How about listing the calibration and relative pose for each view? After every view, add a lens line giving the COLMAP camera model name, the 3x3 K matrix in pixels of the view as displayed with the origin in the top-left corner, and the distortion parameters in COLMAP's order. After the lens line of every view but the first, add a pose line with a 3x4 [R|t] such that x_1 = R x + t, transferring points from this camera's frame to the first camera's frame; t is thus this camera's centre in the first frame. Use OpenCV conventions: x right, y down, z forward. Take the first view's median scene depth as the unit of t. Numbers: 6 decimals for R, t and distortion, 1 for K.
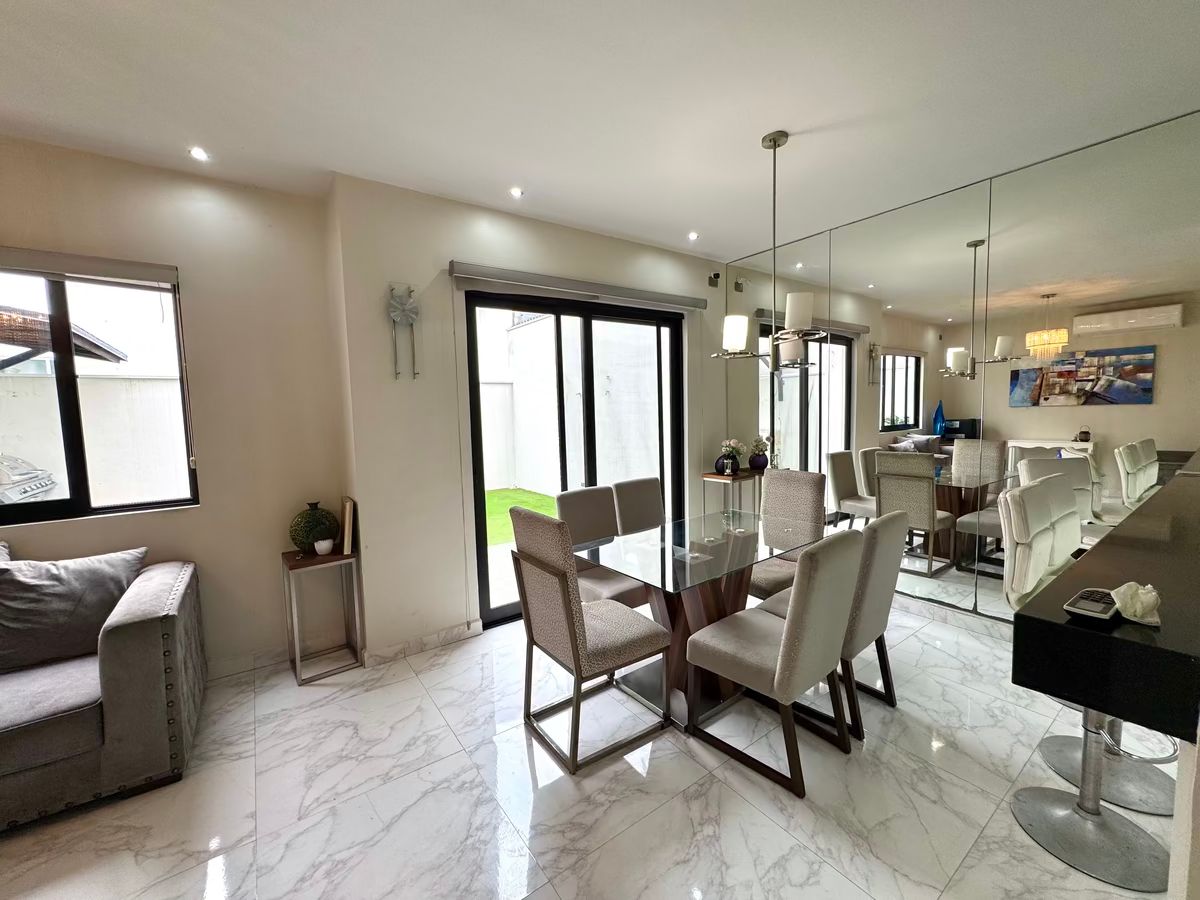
lens RADIAL K [[484.8, 0, 600.0], [0, 484.8, 450.0], [0, 0, 1]] dist [-0.000912, -0.000005]
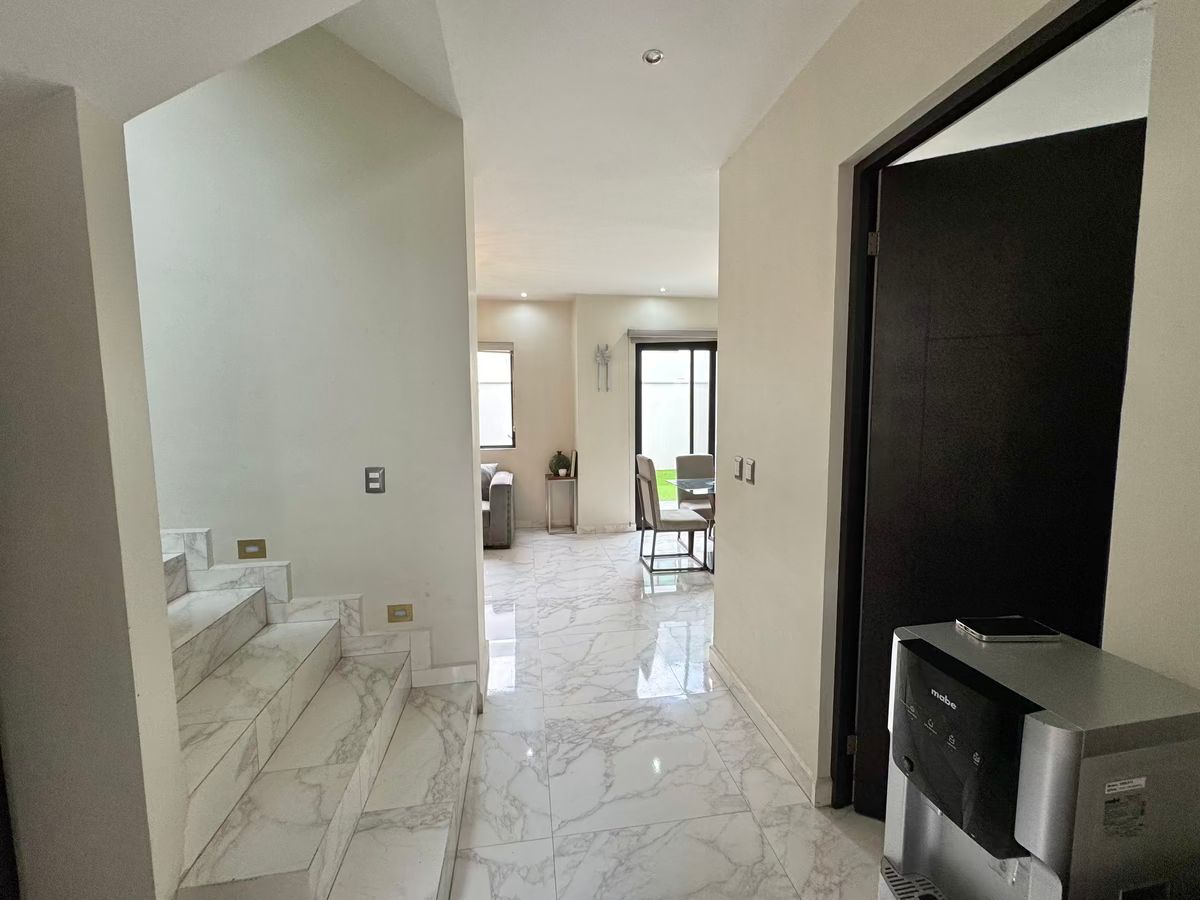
lens RADIAL K [[484.8, 0, 600.0], [0, 484.8, 450.0], [0, 0, 1]] dist [-0.000912, -0.000005]
pose [[0.892949, 0.059884, -0.446158, 0.493886], [-0.052143, 0.998200, 0.029619, 0.032747], [0.447129, -0.003184, 0.894464, -0.785727]]
